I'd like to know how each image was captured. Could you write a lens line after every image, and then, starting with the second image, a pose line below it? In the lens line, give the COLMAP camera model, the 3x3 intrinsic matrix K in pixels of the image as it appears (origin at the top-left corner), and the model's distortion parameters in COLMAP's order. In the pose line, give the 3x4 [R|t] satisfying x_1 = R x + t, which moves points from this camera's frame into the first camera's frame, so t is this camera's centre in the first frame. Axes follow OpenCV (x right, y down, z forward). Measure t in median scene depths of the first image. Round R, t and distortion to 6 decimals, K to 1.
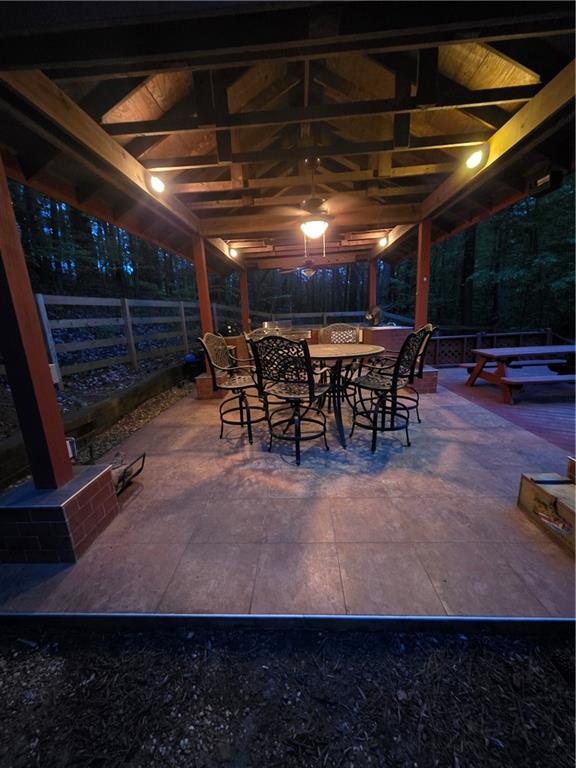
lens RADIAL K [[306.1, 0, 288.0], [0, 306.1, 384.0], [0, 0, 1]] dist [0.002649, 0.000050]
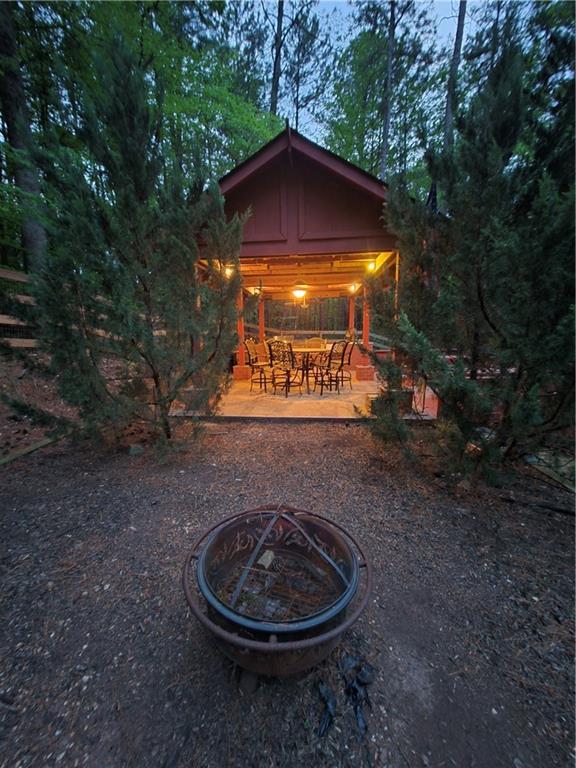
lens RADIAL K [[306.1, 0, 288.0], [0, 306.1, 384.0], [0, 0, 1]] dist [0.002649, 0.000050]
pose [[0.998952, 0.034498, -0.030088, 0.040499], [-0.035888, 0.998252, -0.046962, 0.095817], [0.028415, 0.047993, 0.998443, -0.470950]]
